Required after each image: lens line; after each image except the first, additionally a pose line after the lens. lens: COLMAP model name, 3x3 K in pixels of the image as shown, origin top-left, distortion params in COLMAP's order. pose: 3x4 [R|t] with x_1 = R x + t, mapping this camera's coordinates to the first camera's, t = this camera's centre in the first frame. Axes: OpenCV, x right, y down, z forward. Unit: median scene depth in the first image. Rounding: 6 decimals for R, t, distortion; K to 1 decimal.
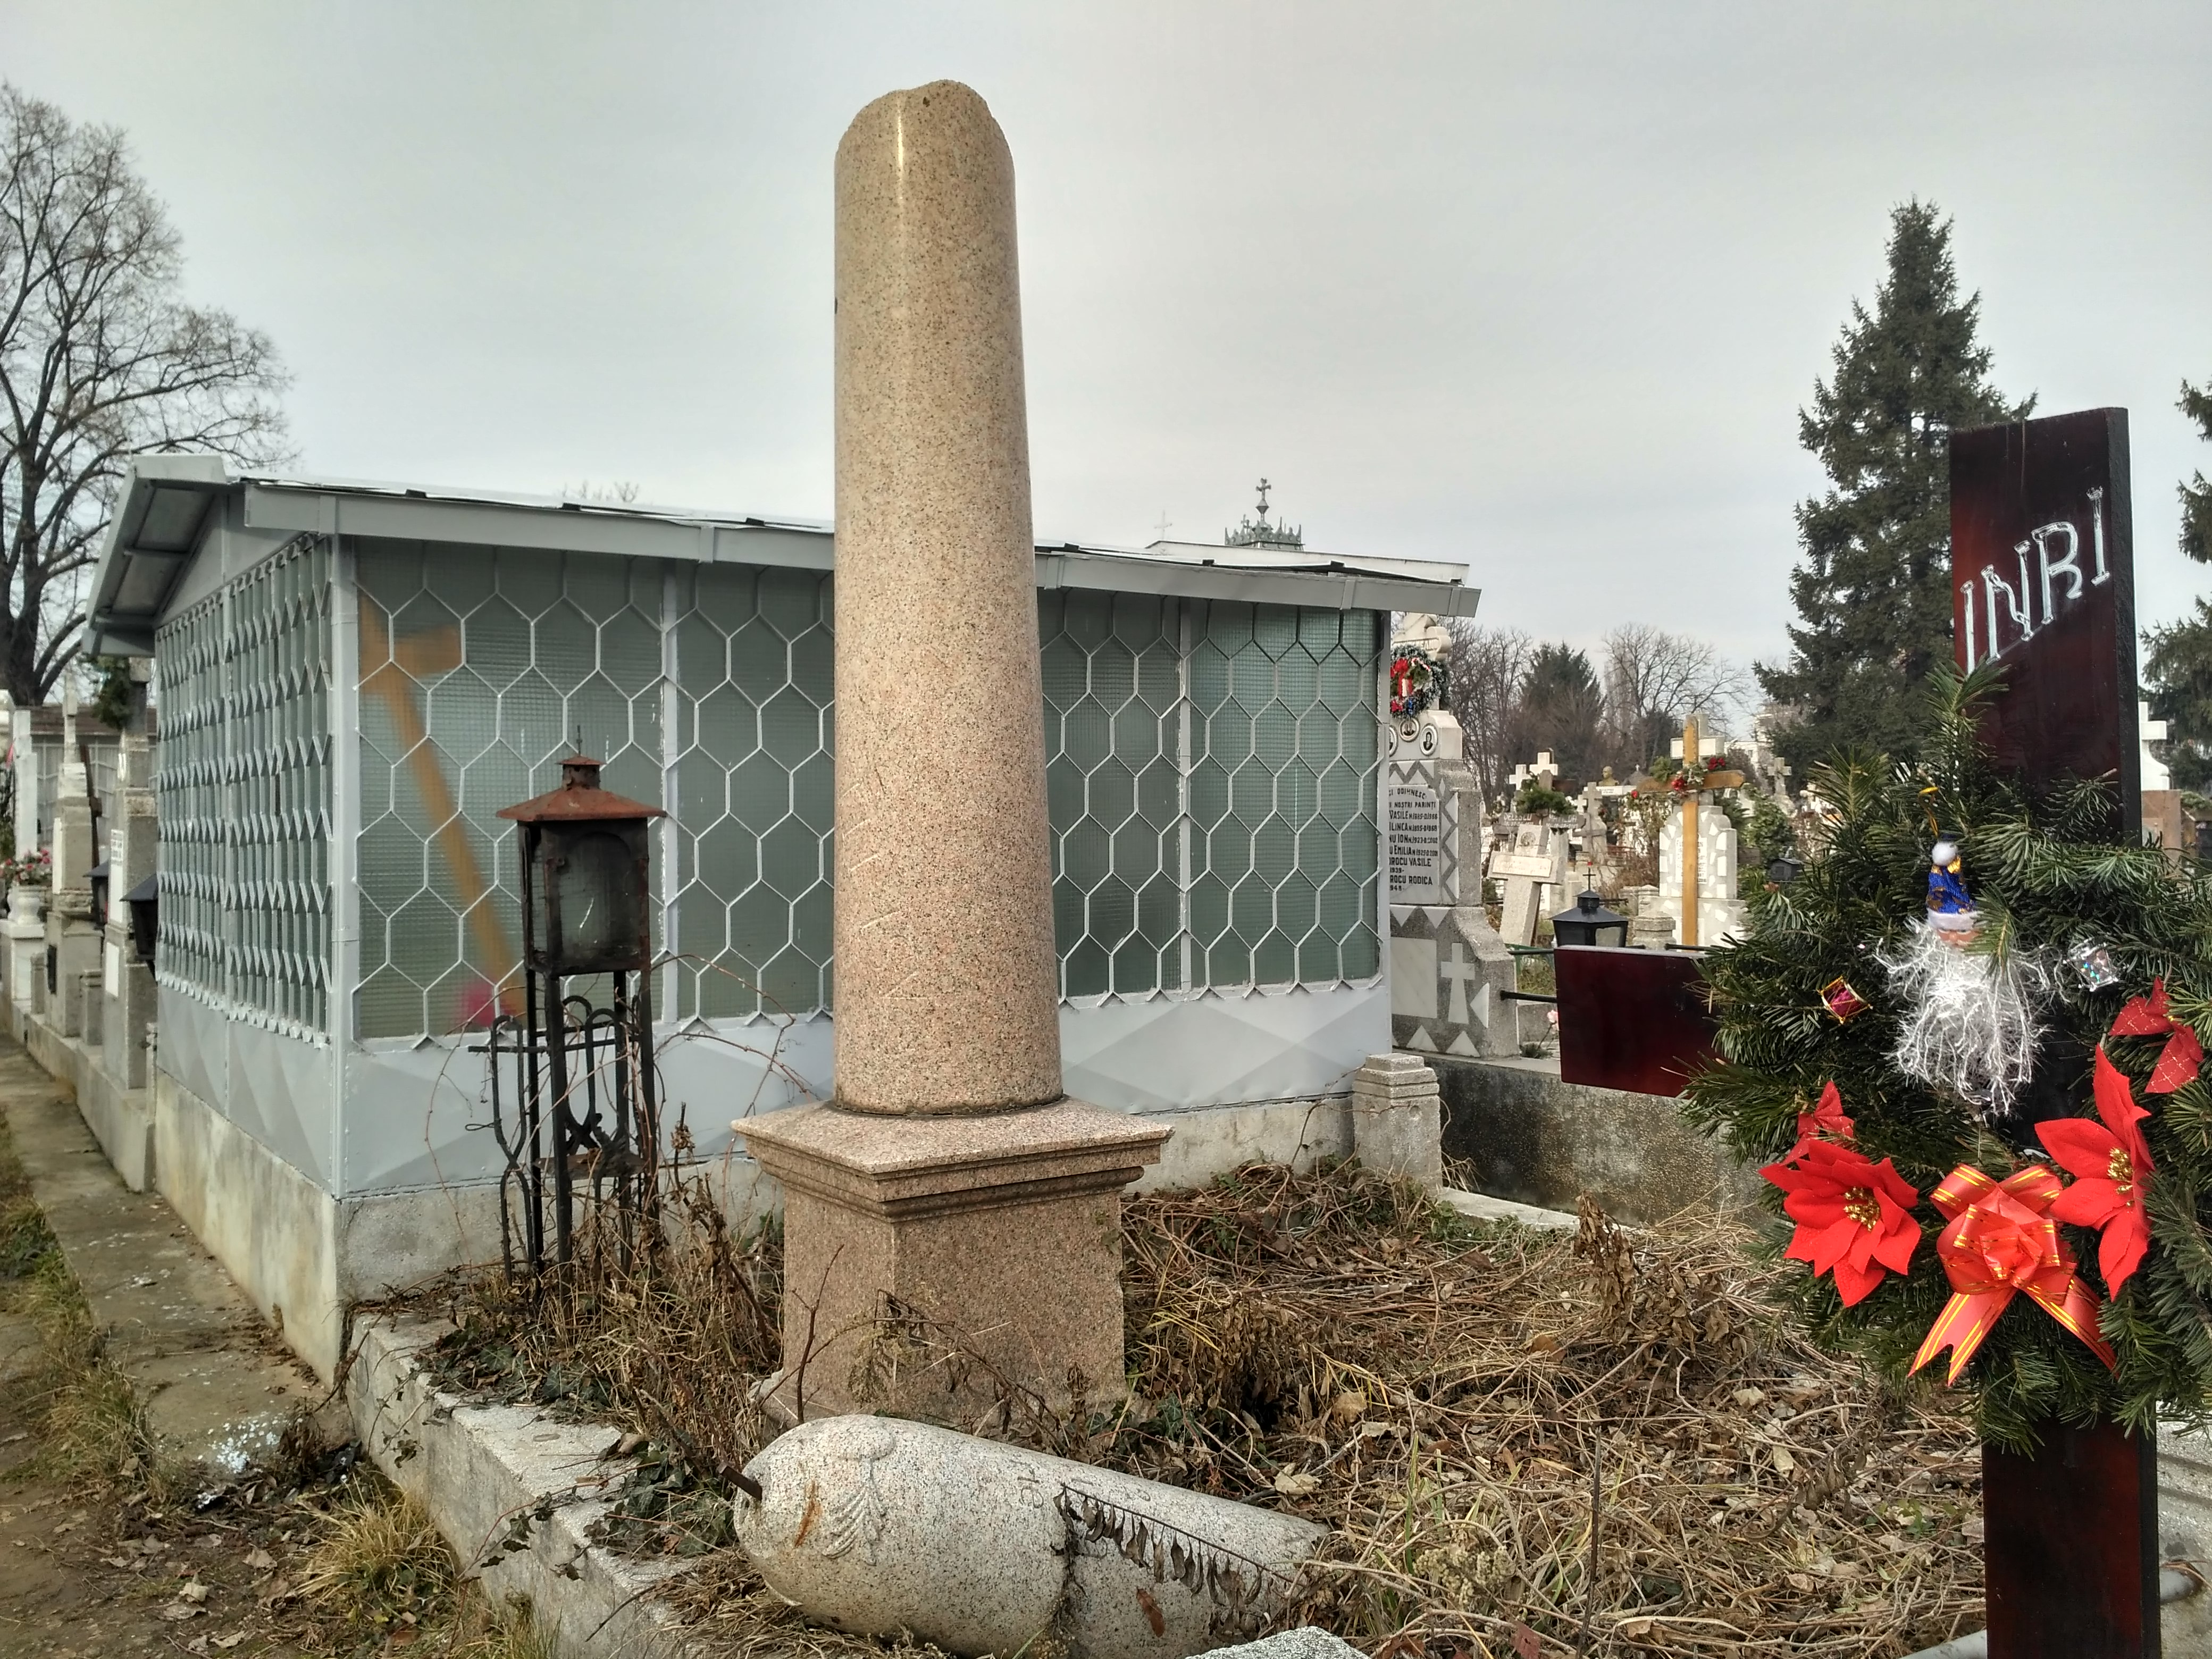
lens RADIAL K [[2146.9, 0, 1106.0], [0, 2146.9, 829.5], [0, 0, 1]] dist [0.200152, -0.457074]
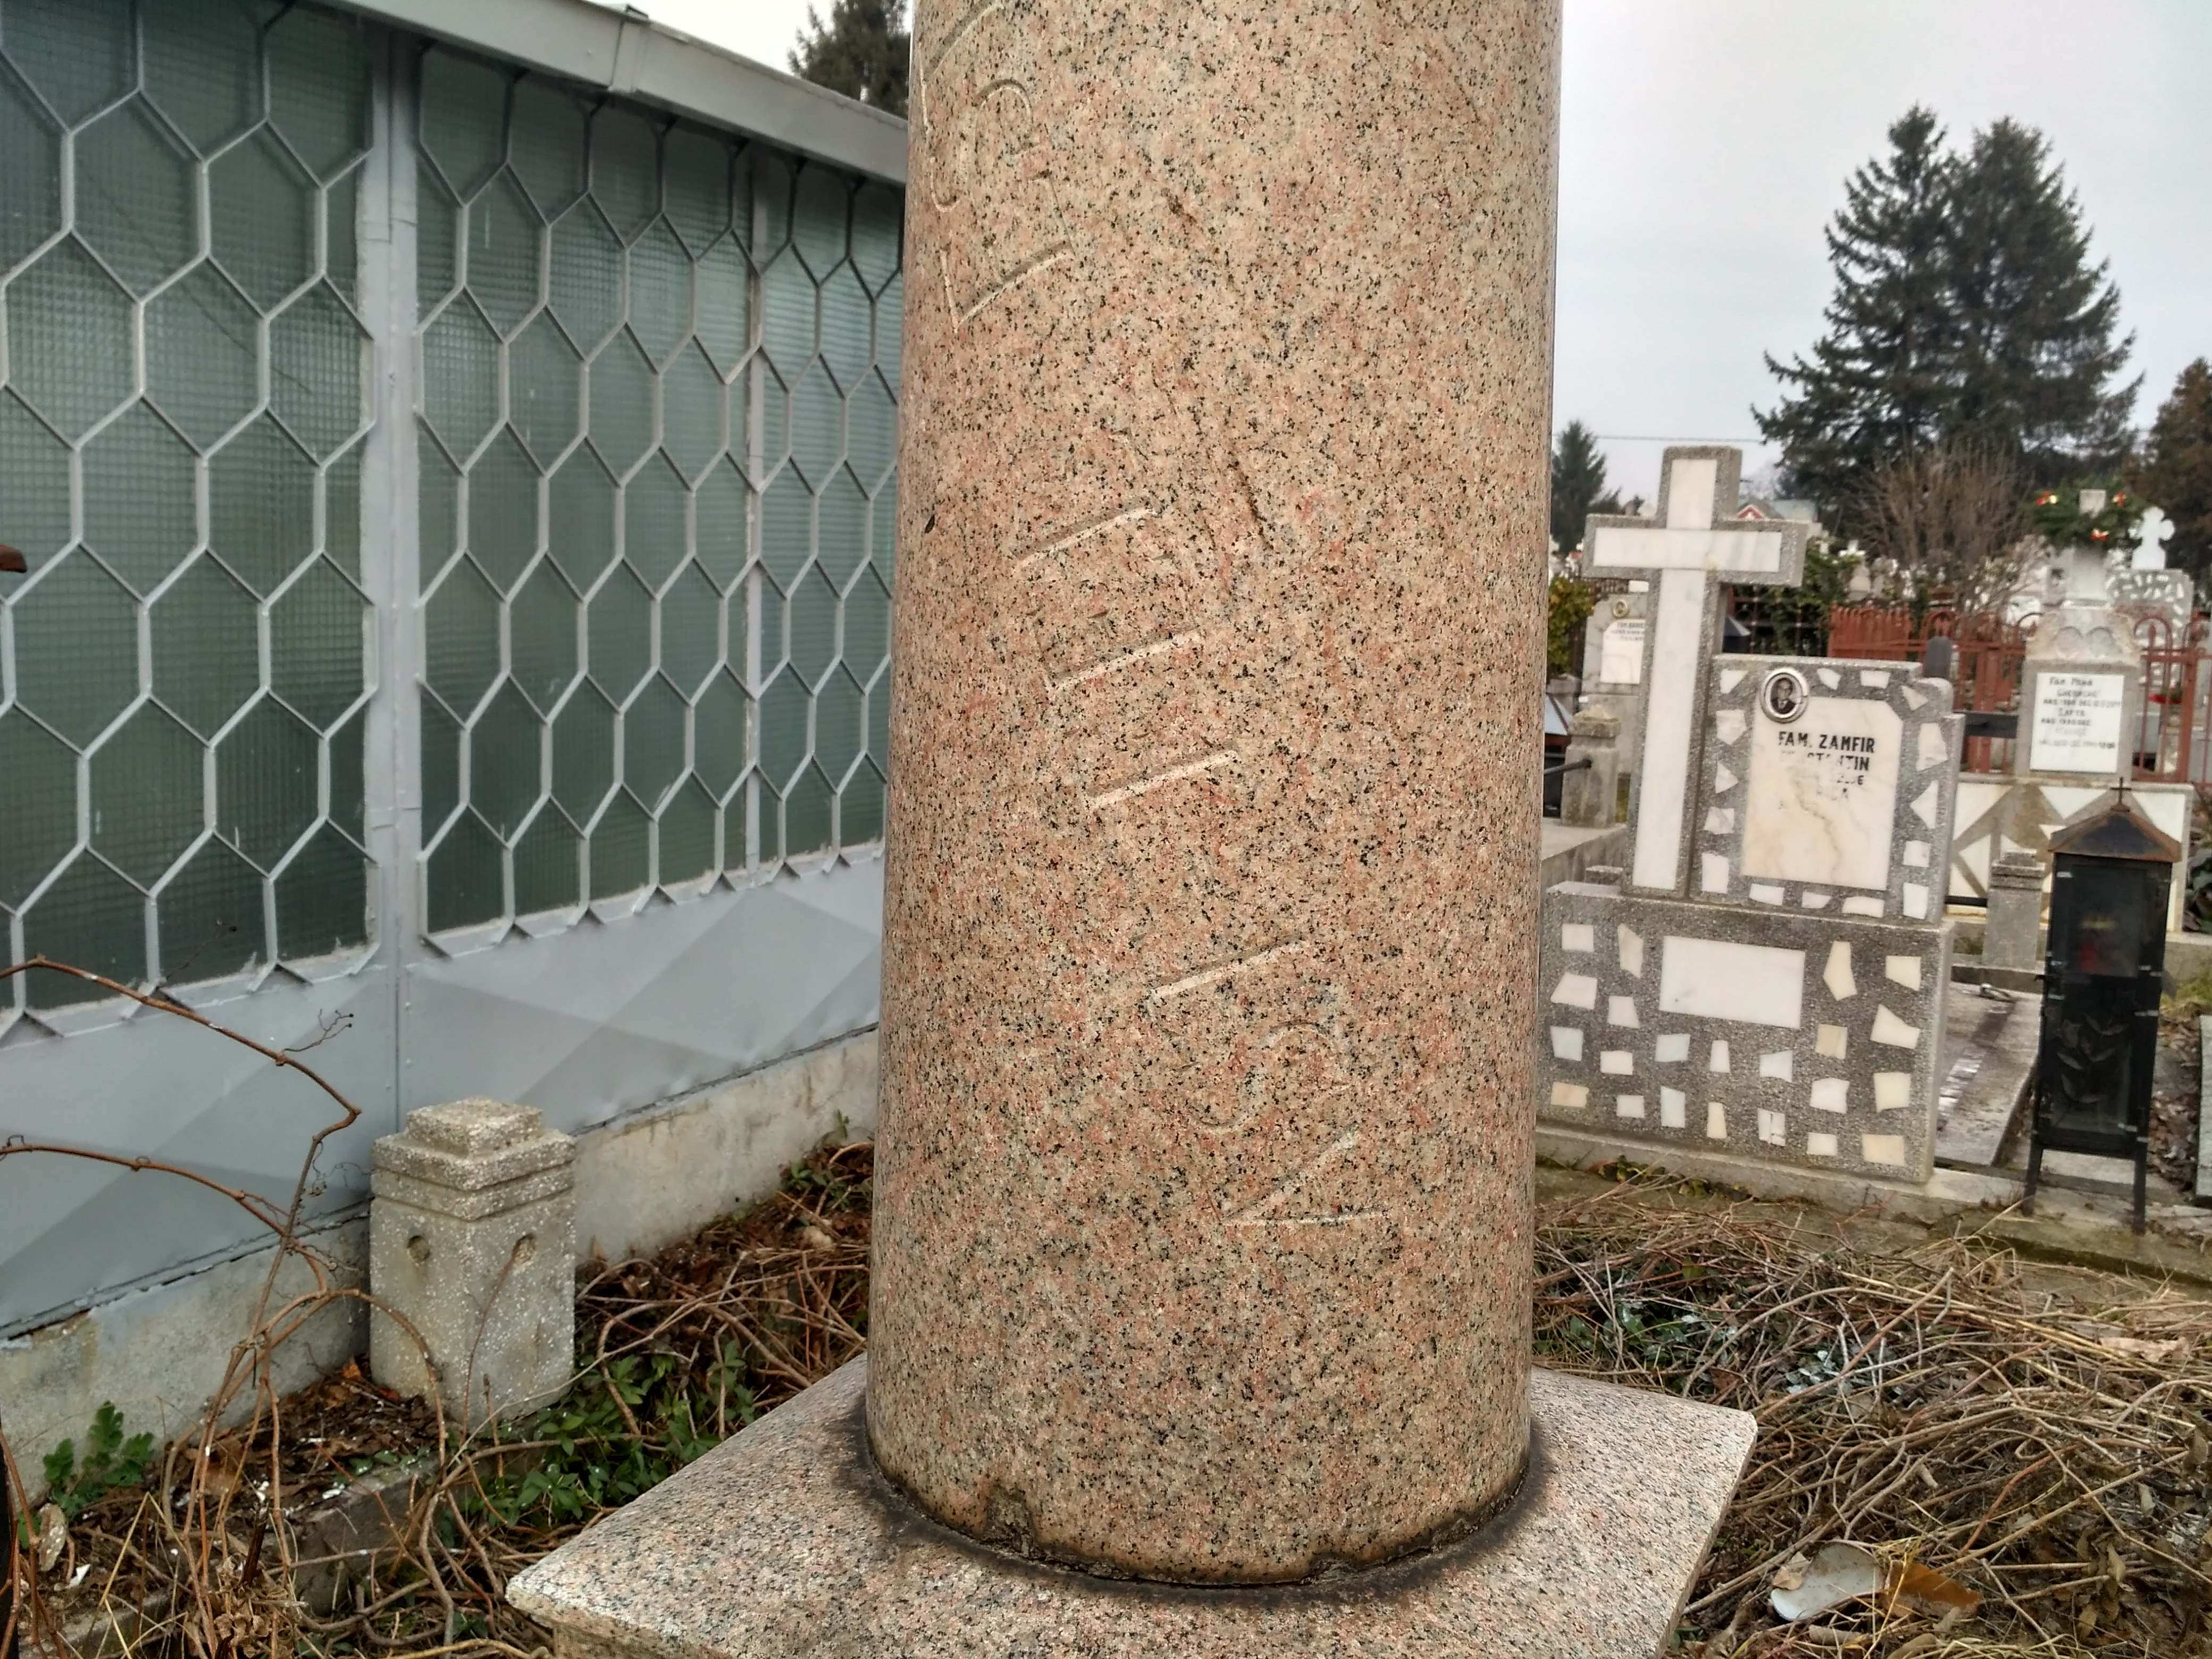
lens RADIAL K [[2009.0, 0, 1041.1], [0, 2009.0, 826.3], [0, 0, 1]] dist [0.089889, -0.219544]
pose [[0.852753, -0.042988, 0.520543, -0.267696], [-0.029552, 0.991040, 0.130256, -0.013566], [-0.521478, -0.126459, 0.843841, 0.764532]]
